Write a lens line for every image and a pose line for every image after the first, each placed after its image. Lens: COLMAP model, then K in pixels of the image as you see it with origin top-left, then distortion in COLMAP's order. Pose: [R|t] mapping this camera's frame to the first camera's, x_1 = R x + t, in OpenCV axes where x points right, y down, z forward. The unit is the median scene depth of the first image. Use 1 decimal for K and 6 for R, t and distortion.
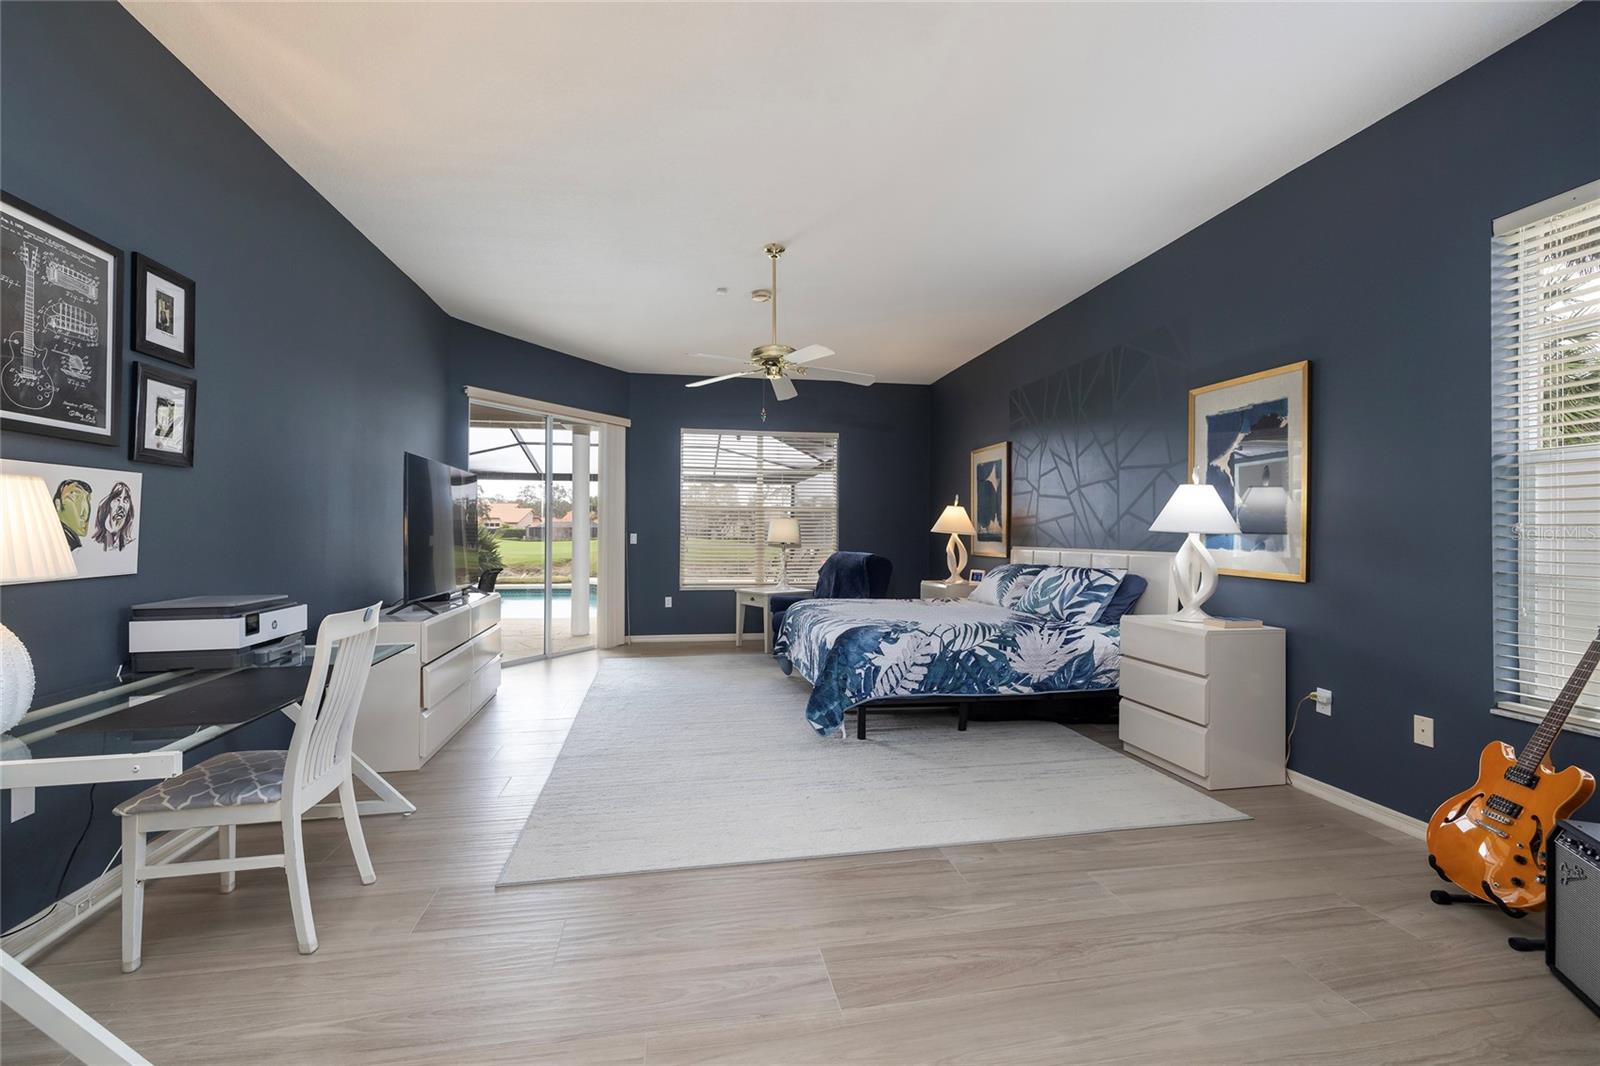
lens RADIAL K [[680.9, 0, 796.0], [0, 680.9, 530.0], [0, 0, 1]] dist [0.002476, -0.000131]
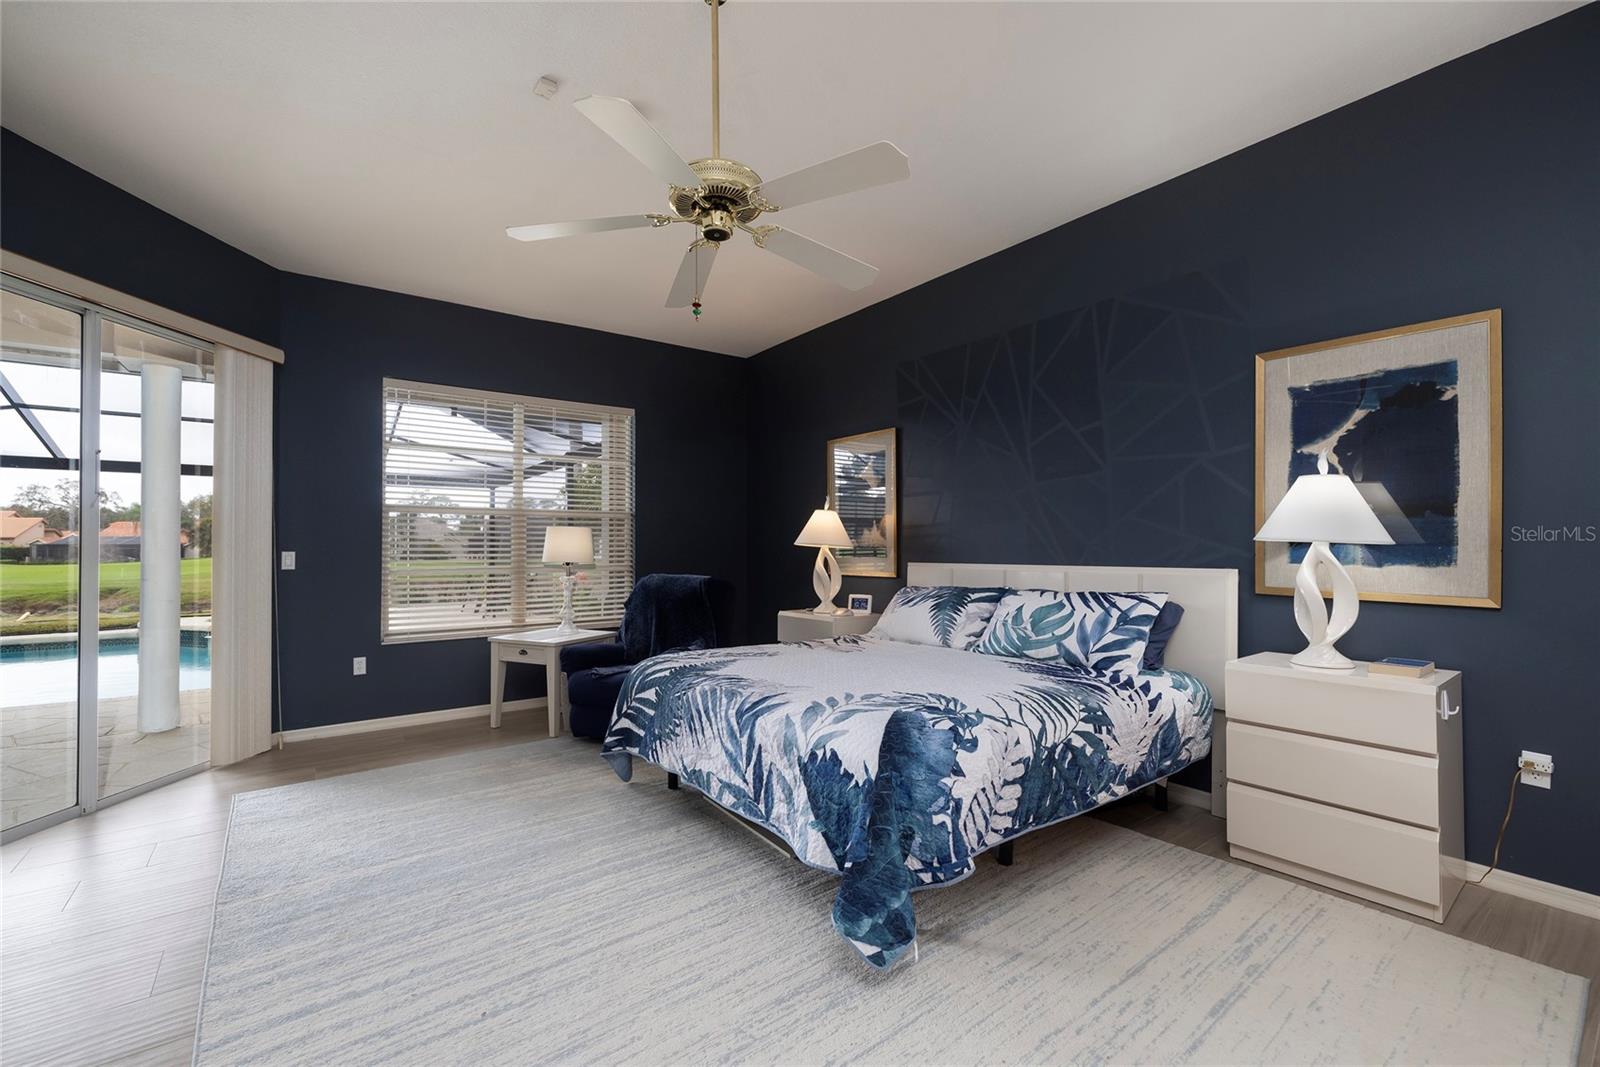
lens RADIAL K [[680.9, 0, 801.3], [0, 680.9, 537.2], [0, 0, 1]] dist [0.002476, -0.000131]
pose [[0.892357, -0.001912, 0.451327, -0.195742], [0.006490, 0.999942, -0.008596, 0.001109], [-0.451284, 0.010600, 0.892317, 0.508226]]
